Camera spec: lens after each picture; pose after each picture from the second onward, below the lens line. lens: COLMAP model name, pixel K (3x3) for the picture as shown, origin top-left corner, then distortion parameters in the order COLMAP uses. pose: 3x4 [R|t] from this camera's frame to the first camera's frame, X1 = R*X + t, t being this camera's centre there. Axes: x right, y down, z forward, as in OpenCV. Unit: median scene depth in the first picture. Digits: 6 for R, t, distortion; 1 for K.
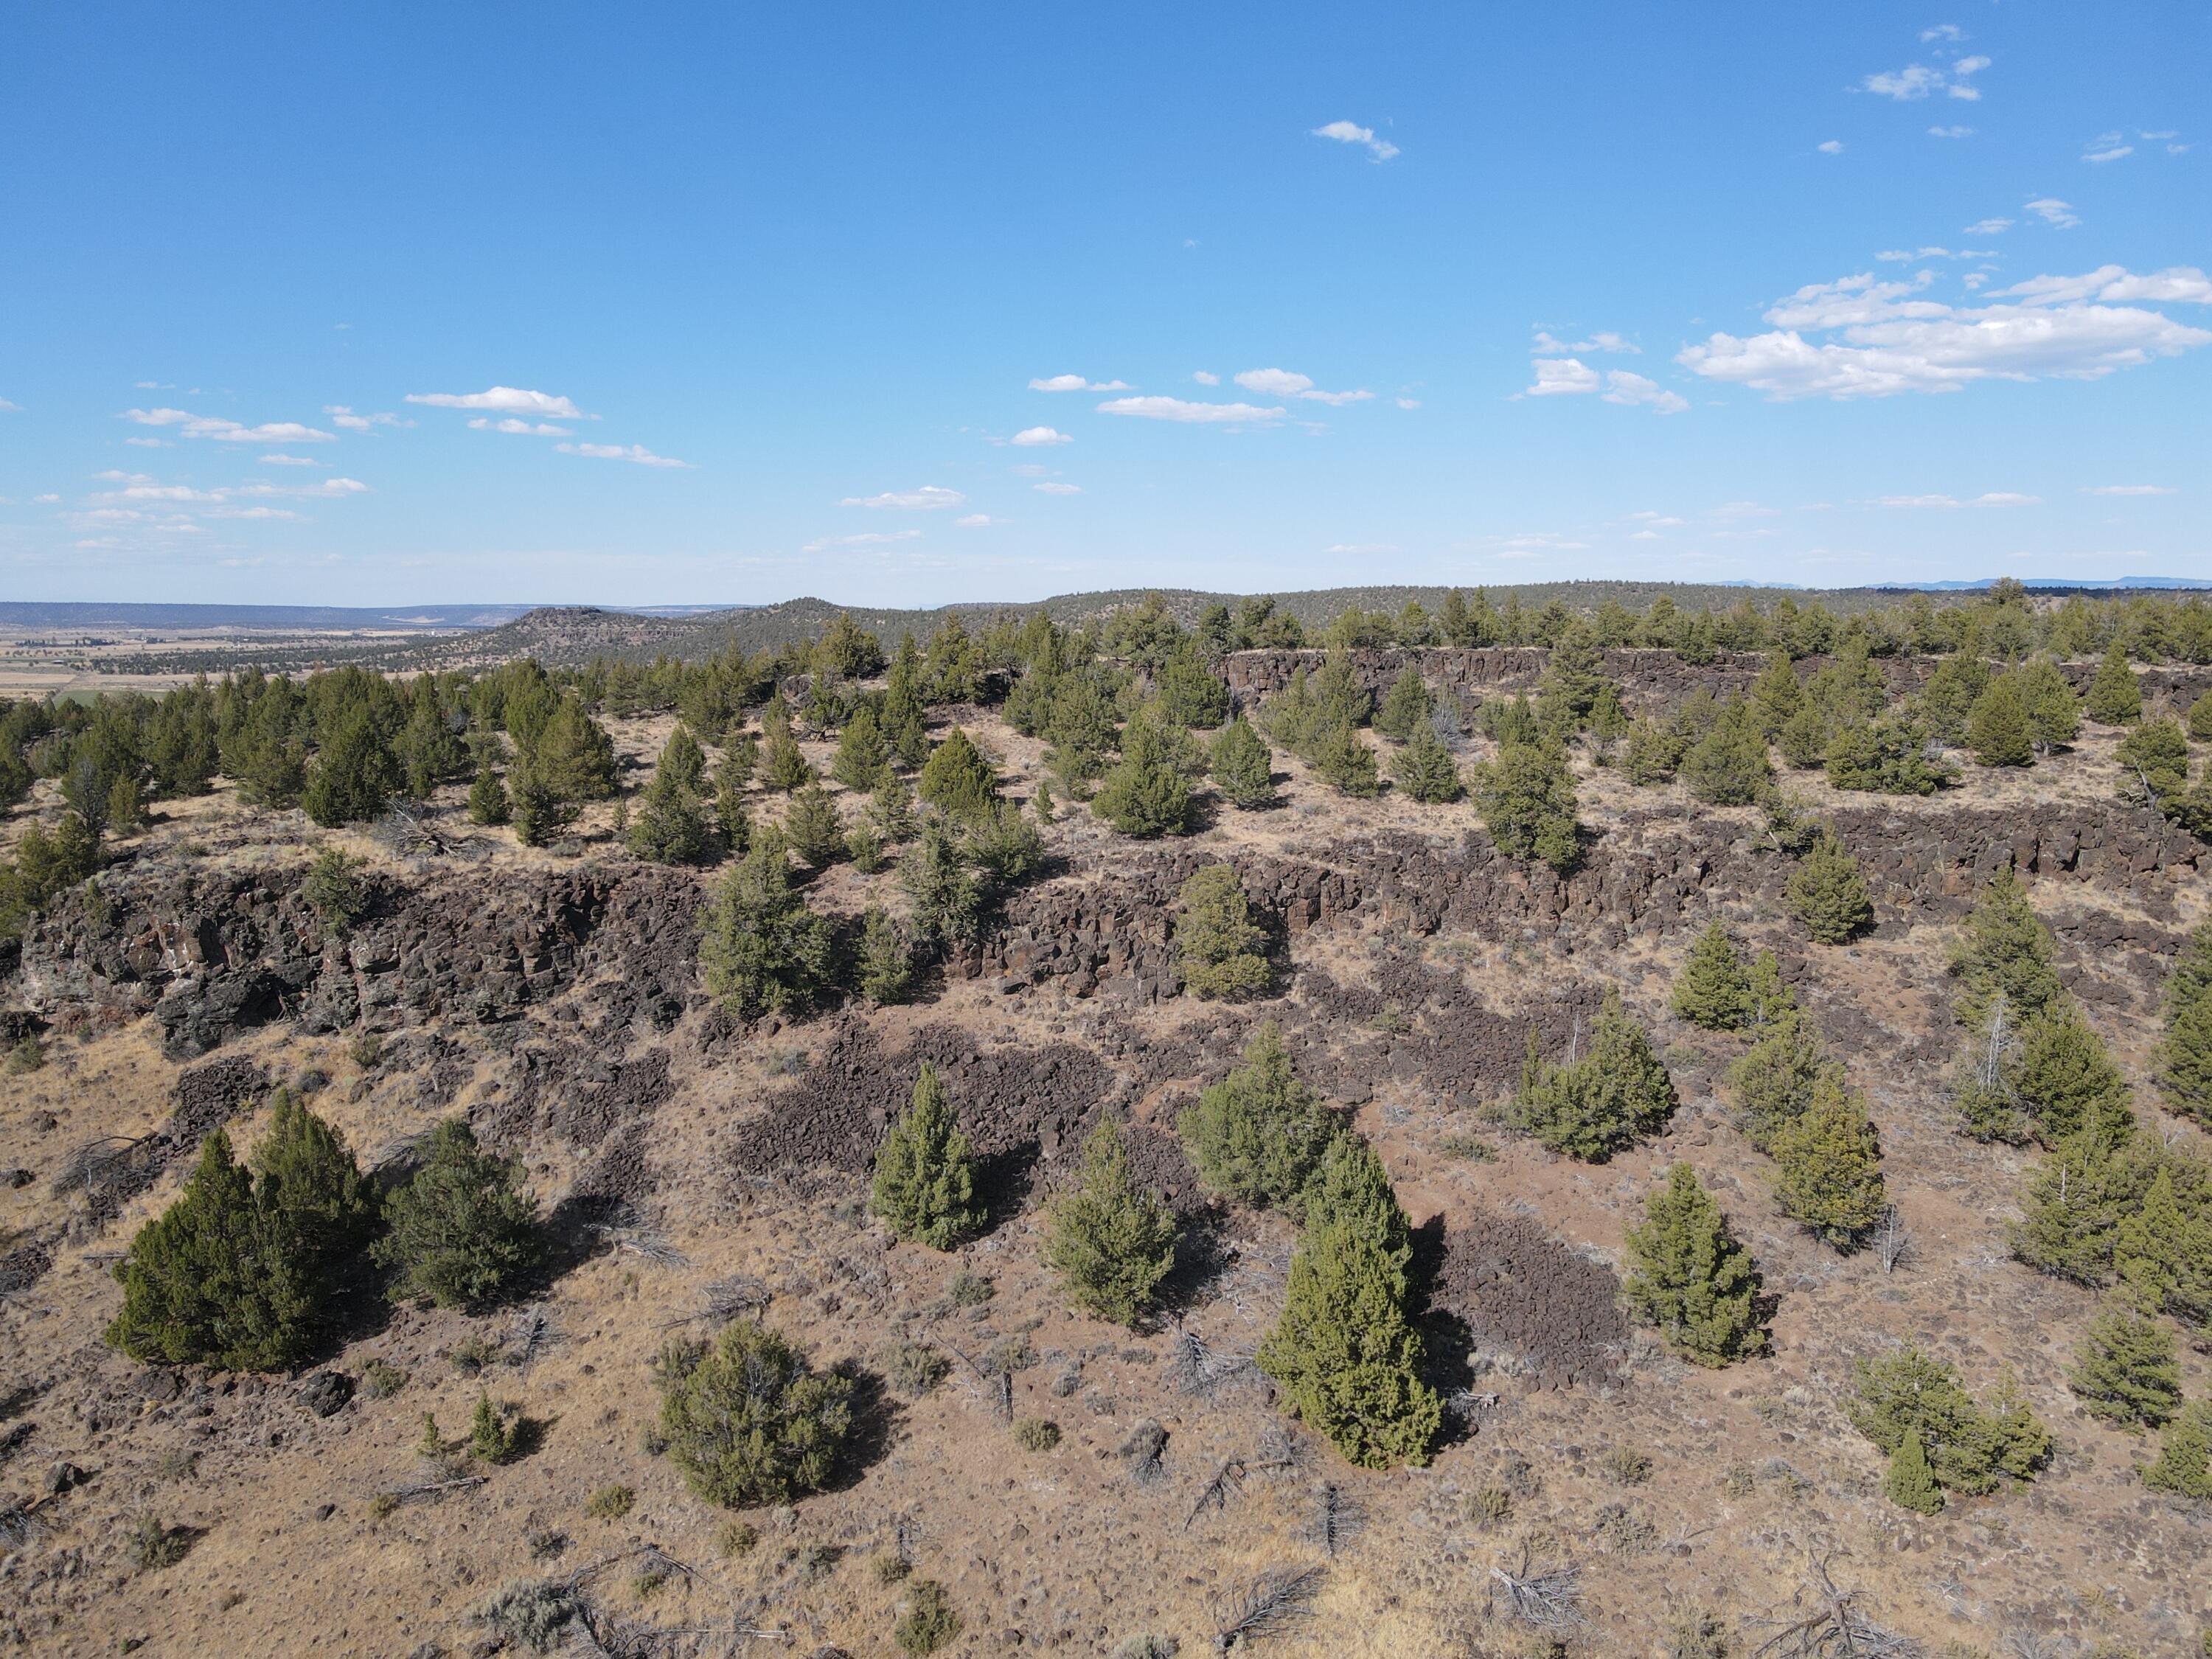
lens RADIAL K [[1549.9, 0, 1106.0], [0, 1549.9, 829.5], [0, 0, 1]] dist [0.009913, 0.011283]
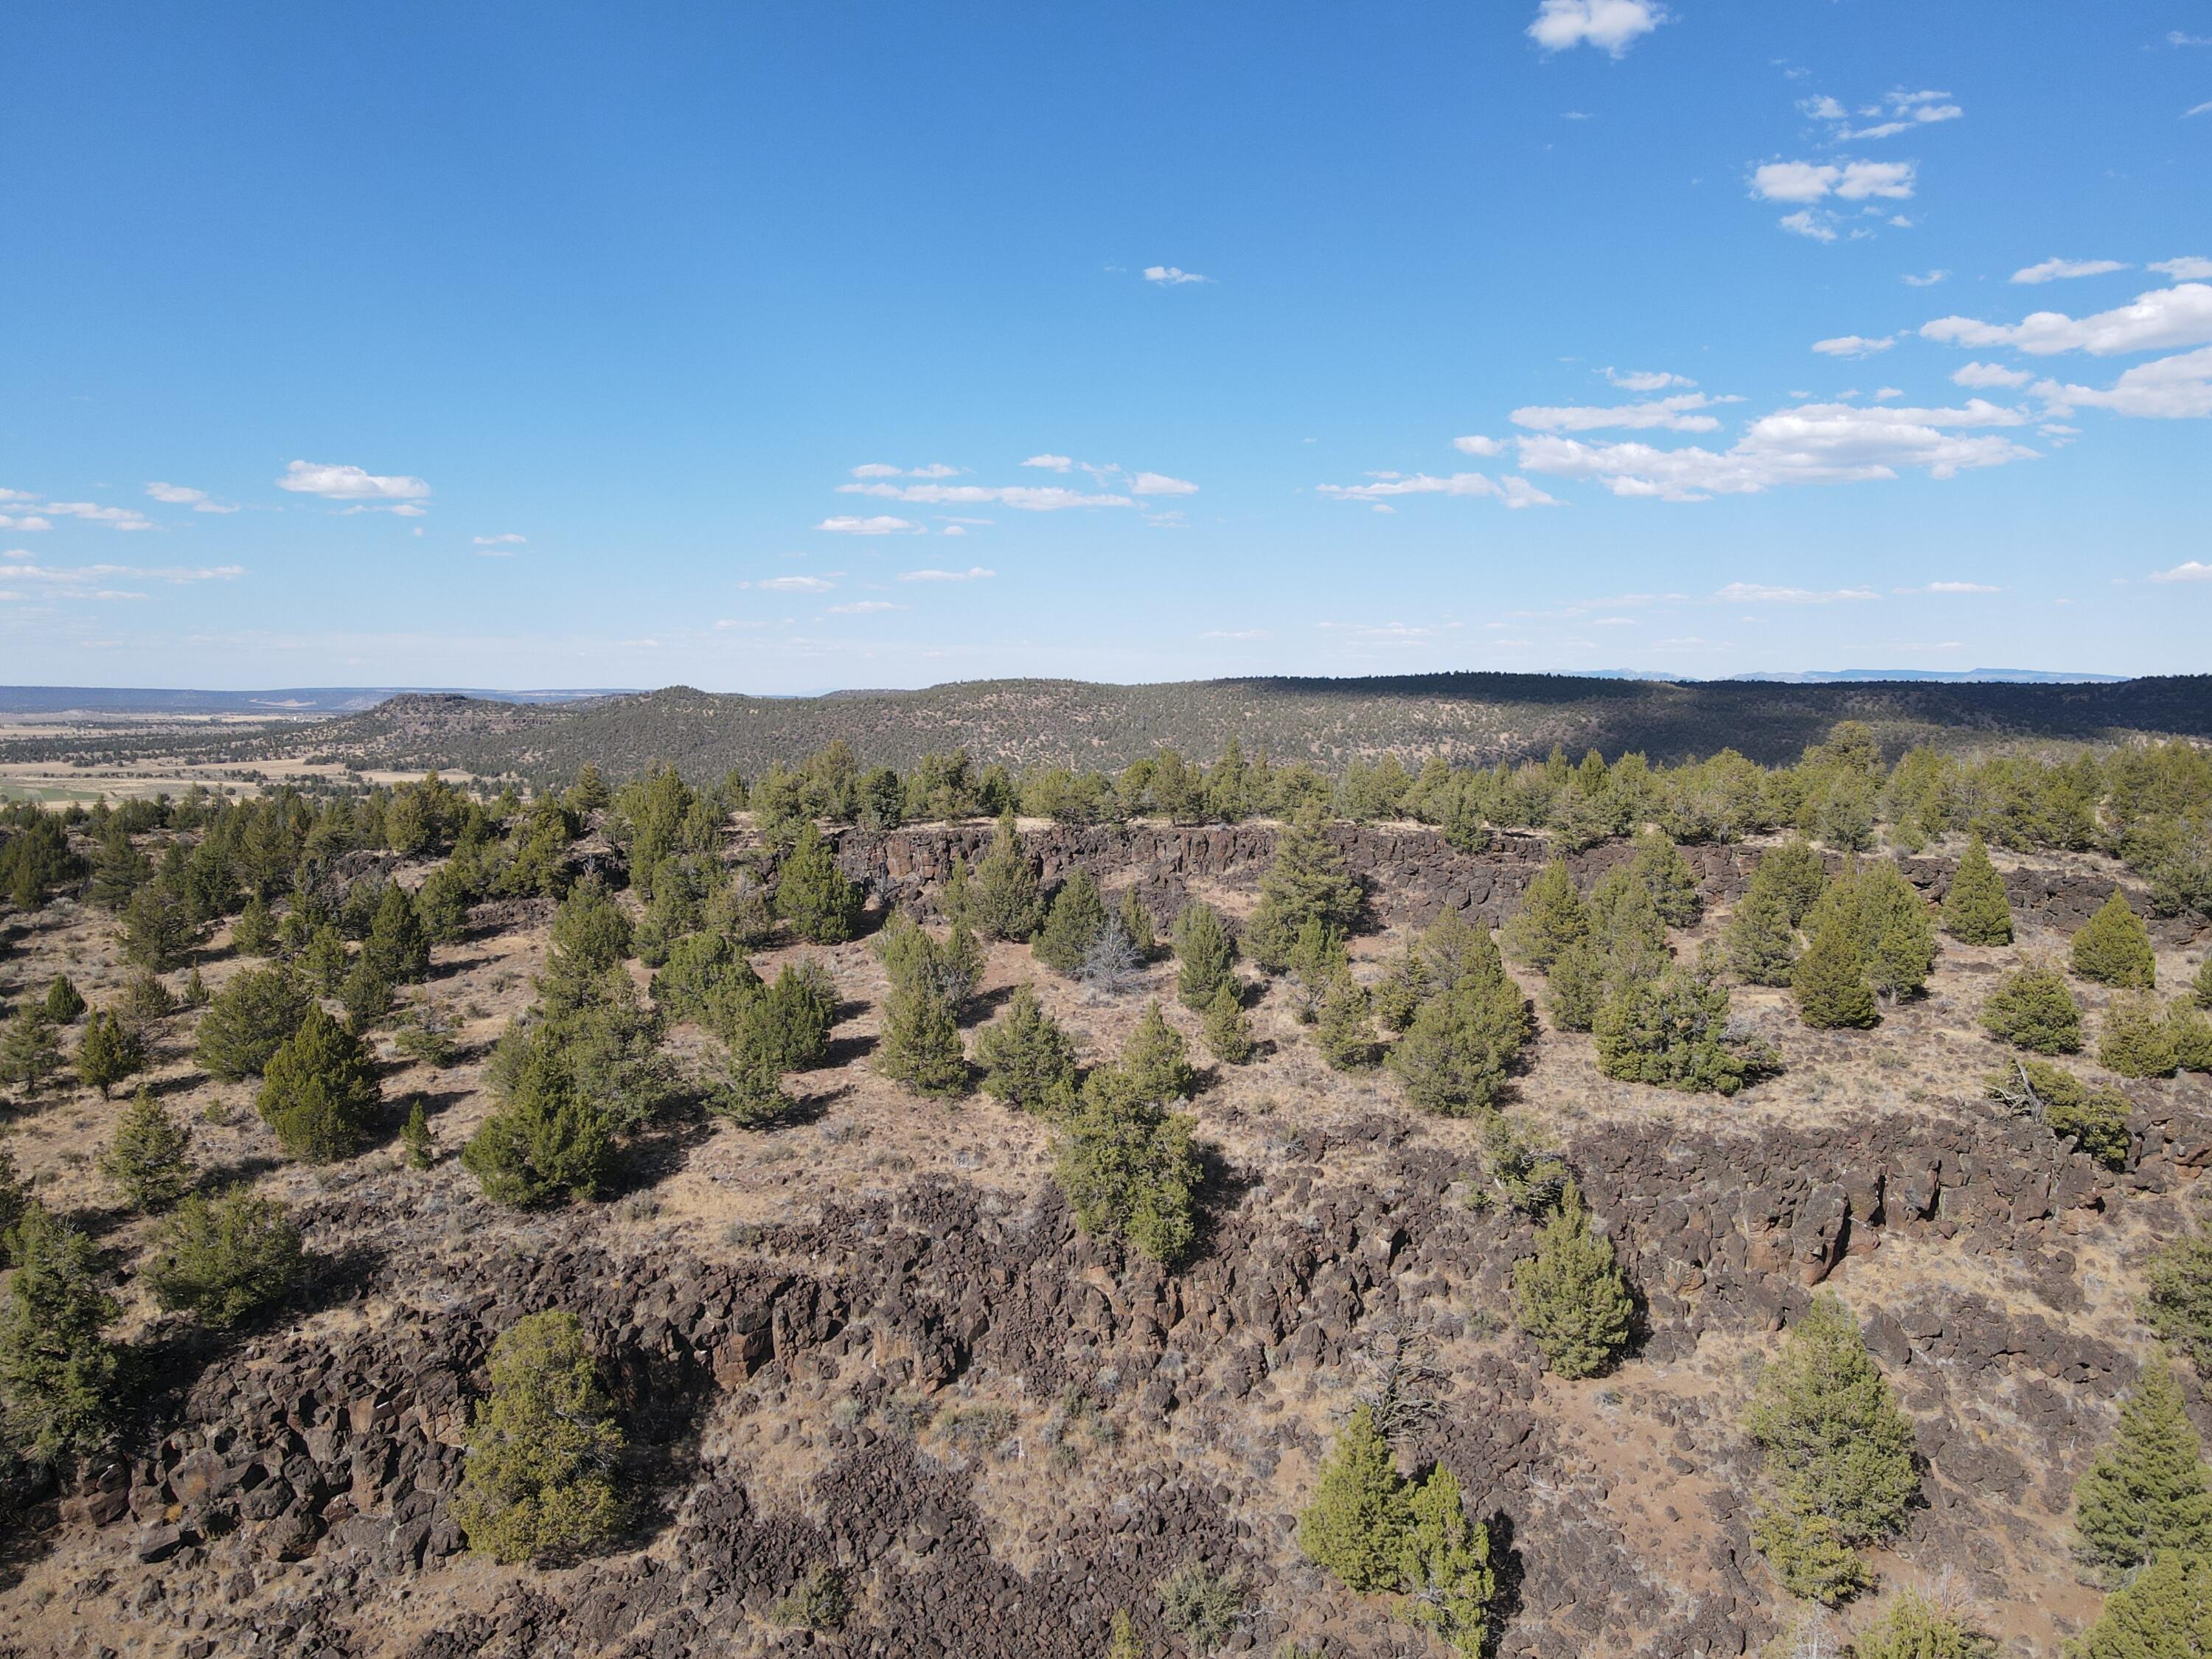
lens RADIAL K [[1558.3, 0, 1106.0], [0, 1558.3, 829.5], [0, 0, 1]] dist [-0.006006, 0.028528]
pose [[0.997825, -0.001510, 0.065904, 0.220426], [0.005111, 0.998501, -0.054503, -0.114907], [-0.065723, 0.054721, 0.996336, 0.342314]]
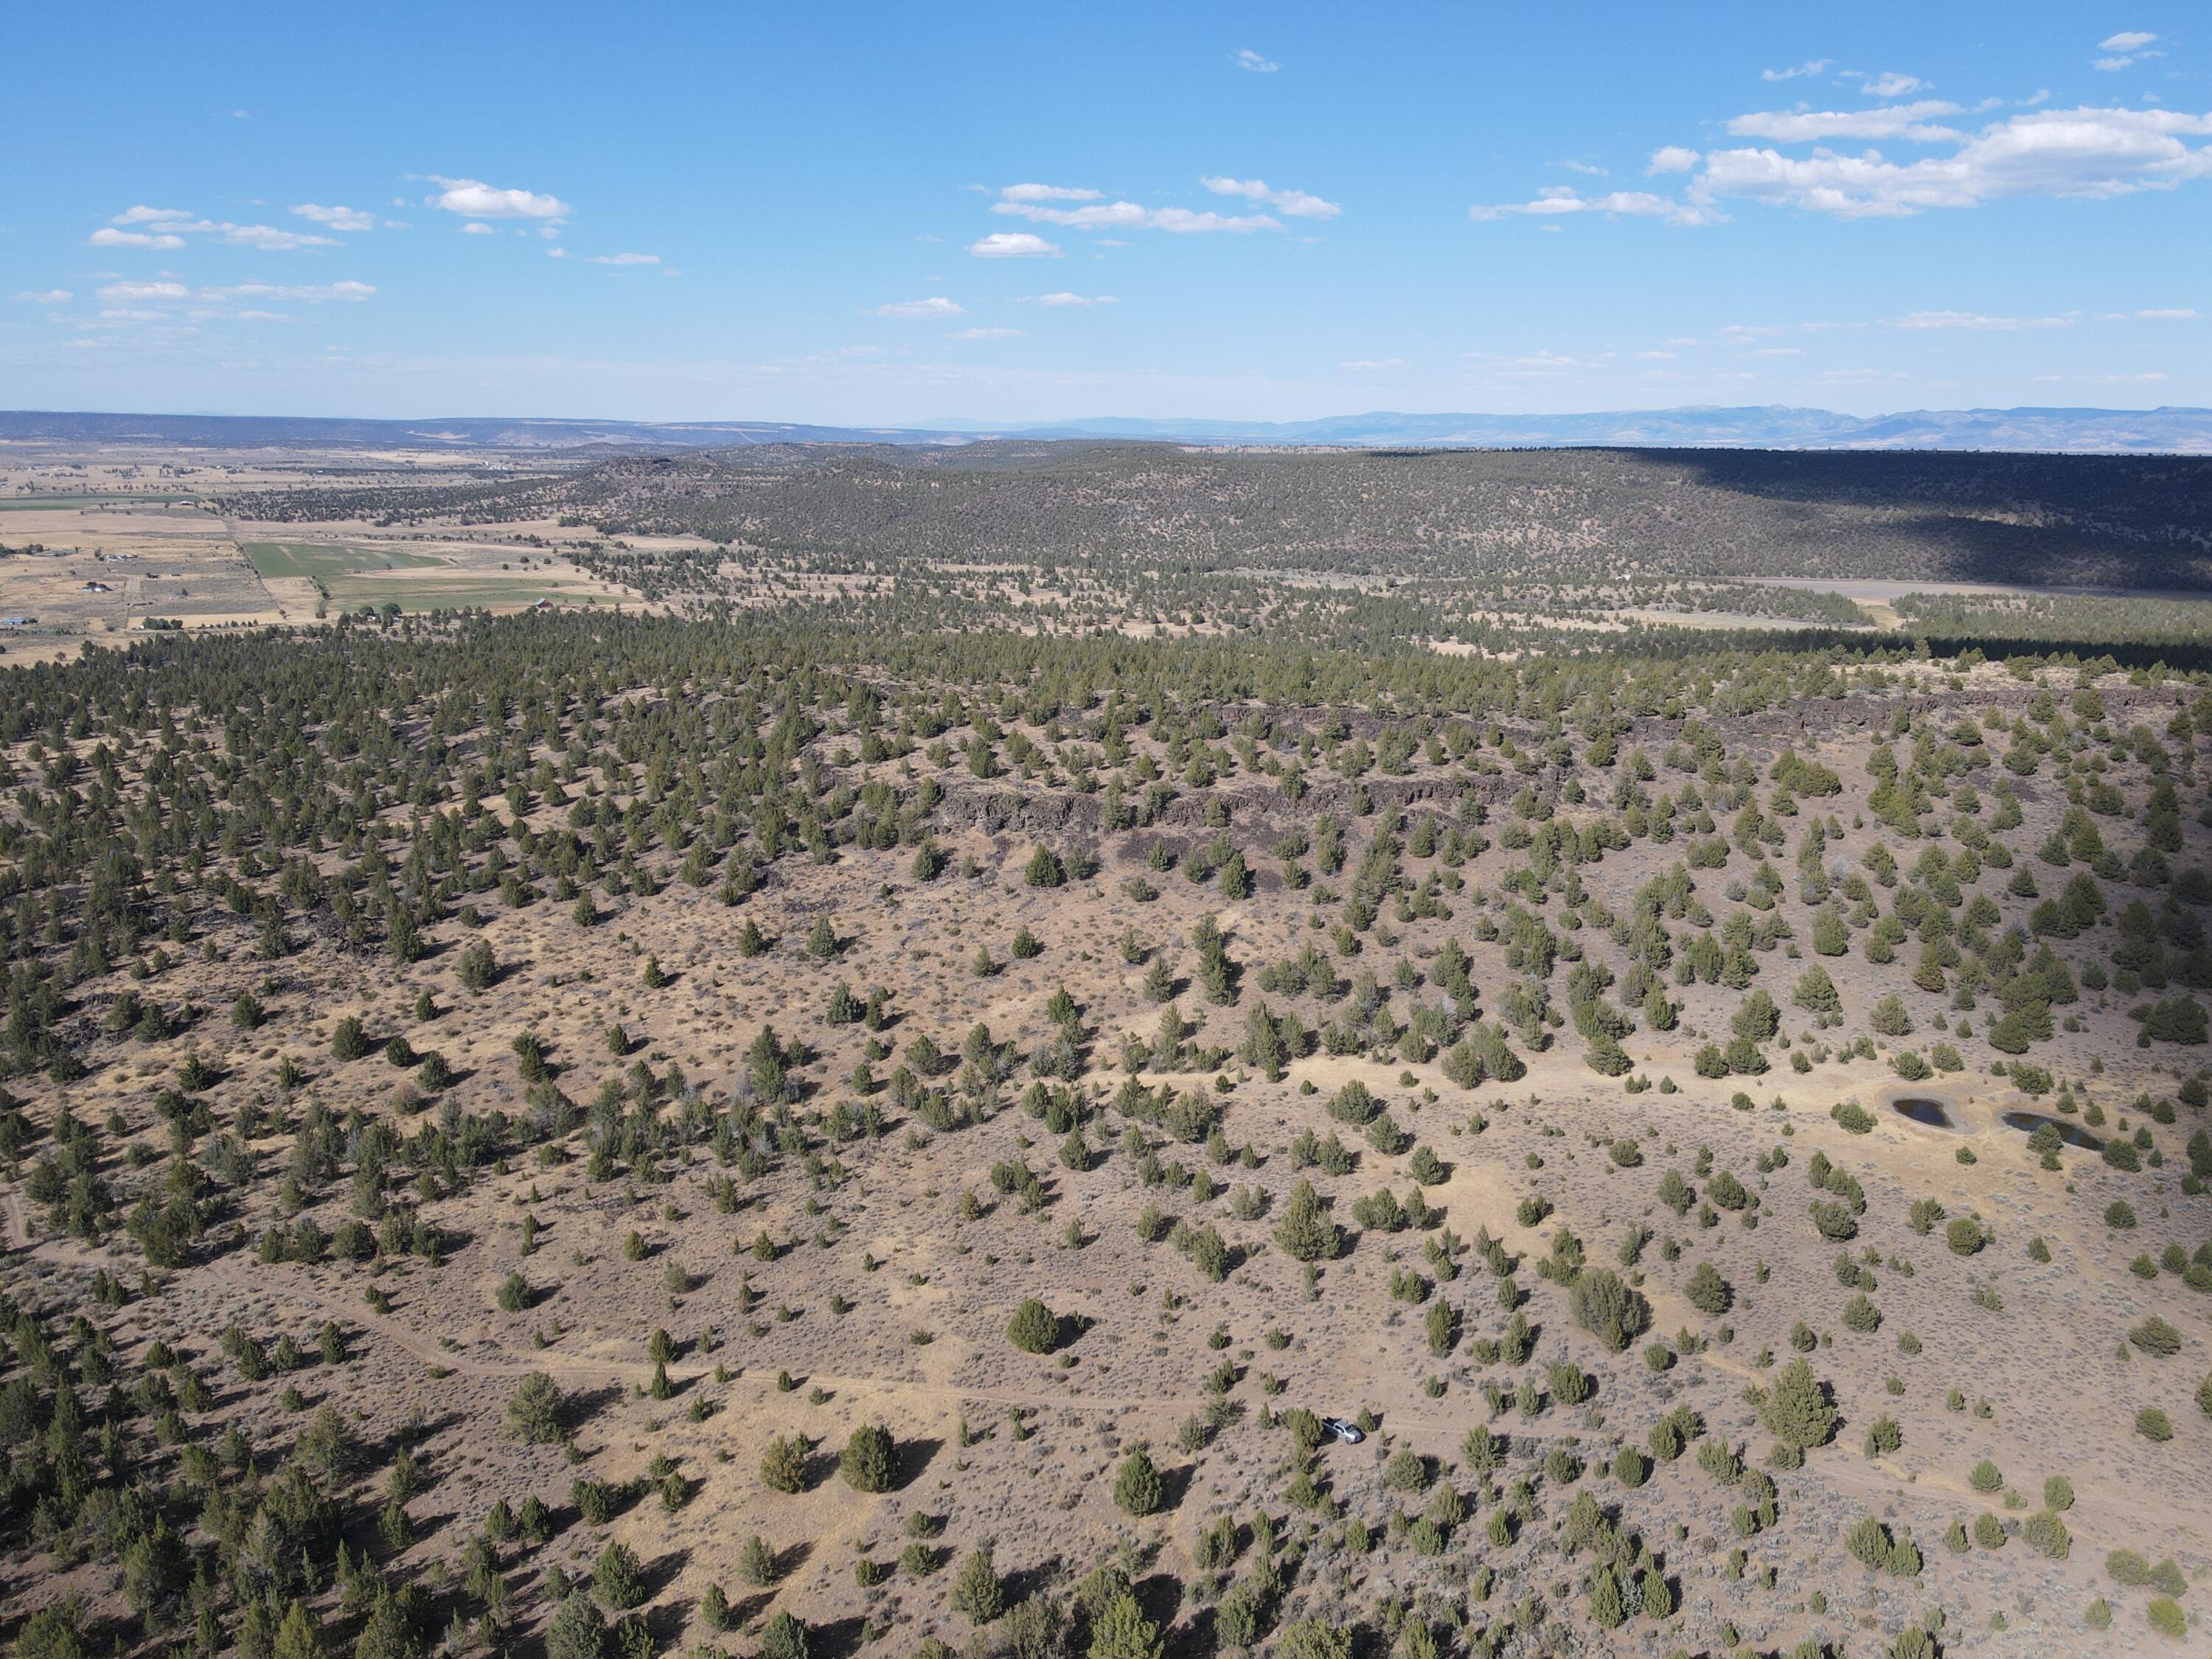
lens RADIAL K [[1549.9, 0, 1106.0], [0, 1549.9, 829.5], [0, 0, 1]] dist [0.009913, 0.011283]
pose [[0.999863, 0.014253, -0.008420, -0.180023], [-0.013192, 0.993285, 0.114936, -0.350612], [0.010002, -0.114809, 0.993337, -3.078074]]
